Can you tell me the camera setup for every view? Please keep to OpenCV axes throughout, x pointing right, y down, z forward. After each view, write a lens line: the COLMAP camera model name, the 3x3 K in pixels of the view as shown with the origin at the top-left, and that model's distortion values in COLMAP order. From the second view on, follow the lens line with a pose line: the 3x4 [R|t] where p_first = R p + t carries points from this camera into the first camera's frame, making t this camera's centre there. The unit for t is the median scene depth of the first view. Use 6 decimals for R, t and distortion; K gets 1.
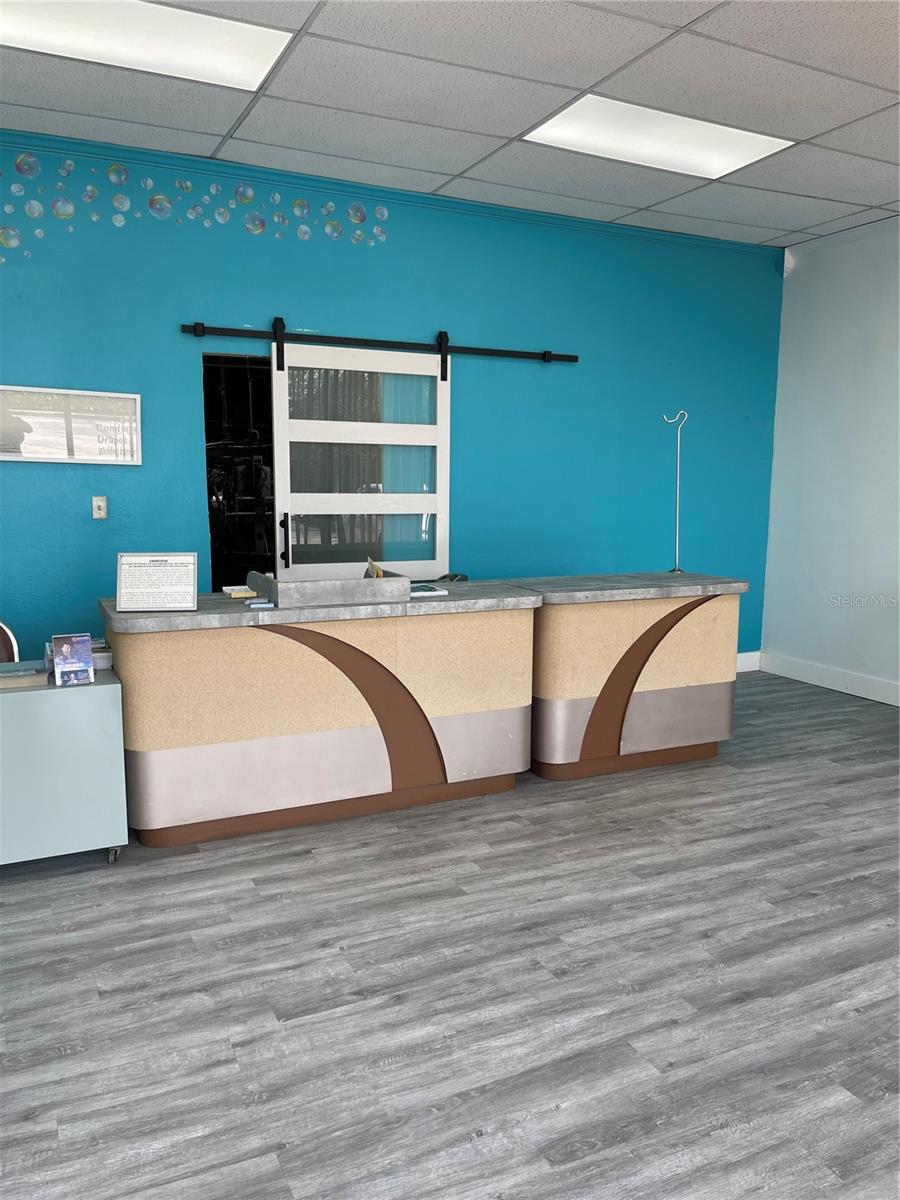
lens RADIAL K [[904.9, 0, 444.9], [0, 904.9, 602.6], [0, 0, 1]] dist [0.072051, -0.104405]
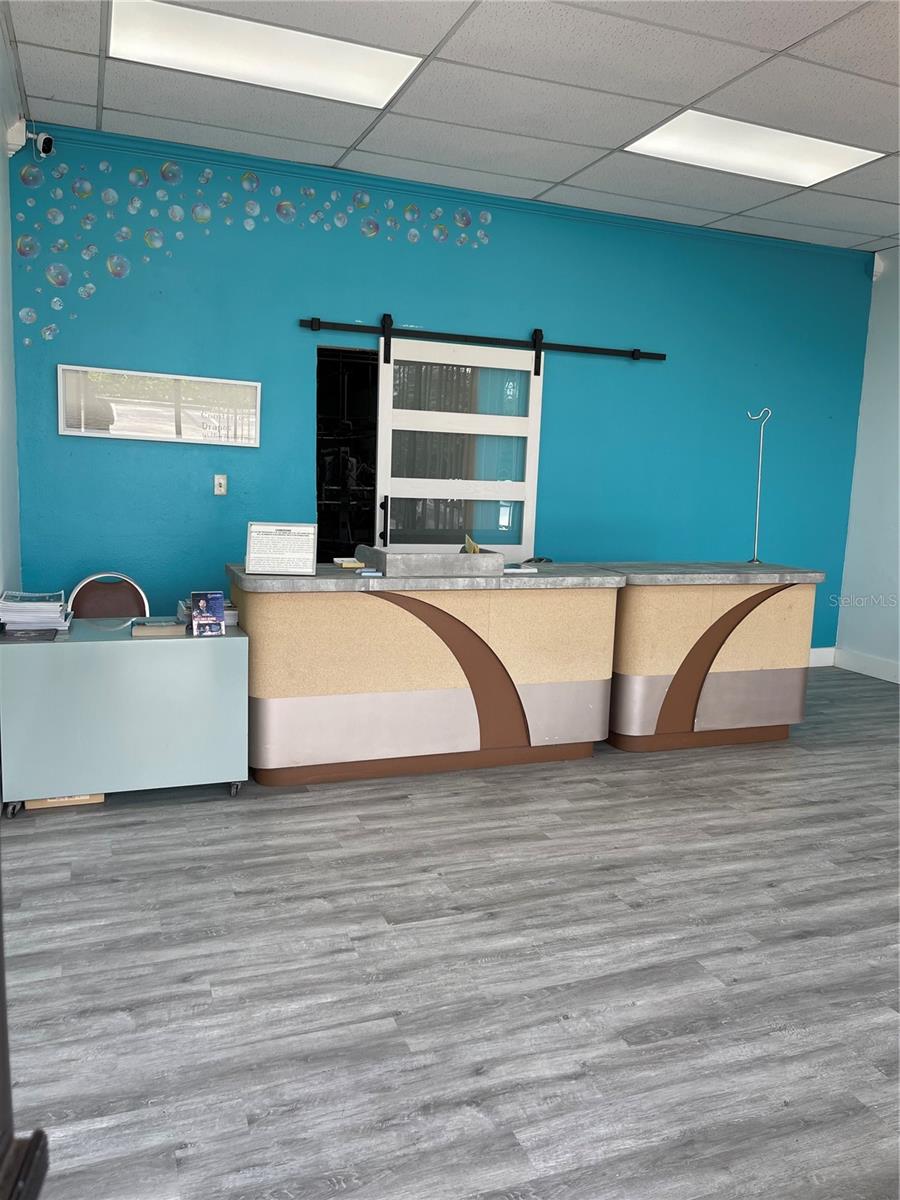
lens RADIAL K [[904.9, 0, 444.9], [0, 904.9, 602.6], [0, 0, 1]] dist [0.072051, -0.104405]
pose [[0.996495, 0.037056, -0.075000, -0.028764], [-0.036960, 0.999313, 0.002660, 0.033500], [0.075047, 0.000121, 0.997180, -0.102034]]
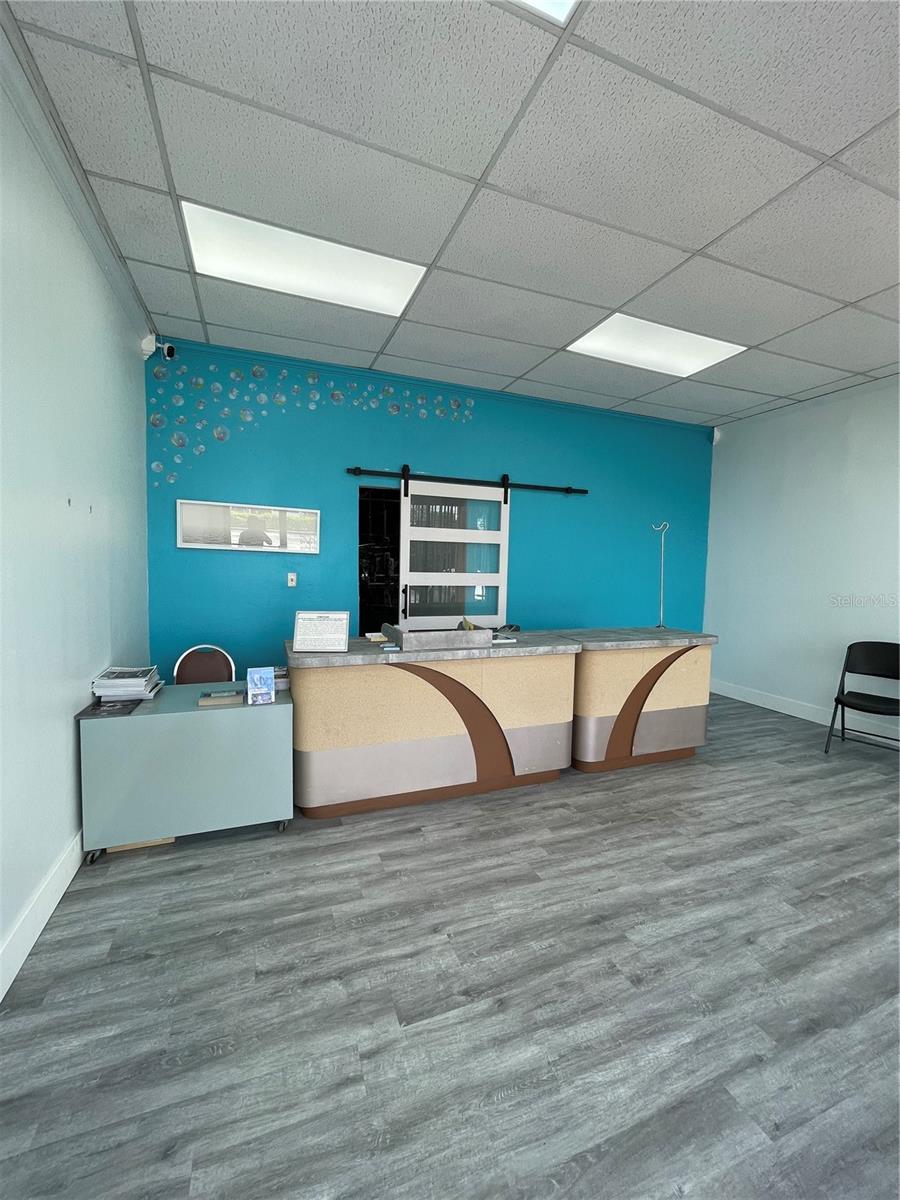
lens RADIAL K [[475.4, 0, 437.3], [0, 475.4, 590.5], [0, 0, 1]] dist [0.001317, -0.004148]
pose [[0.995660, 0.016789, -0.091535, -0.064673], [-0.024479, 0.996203, -0.083553, -0.029262], [0.089785, 0.085431, 0.992290, 0.262457]]
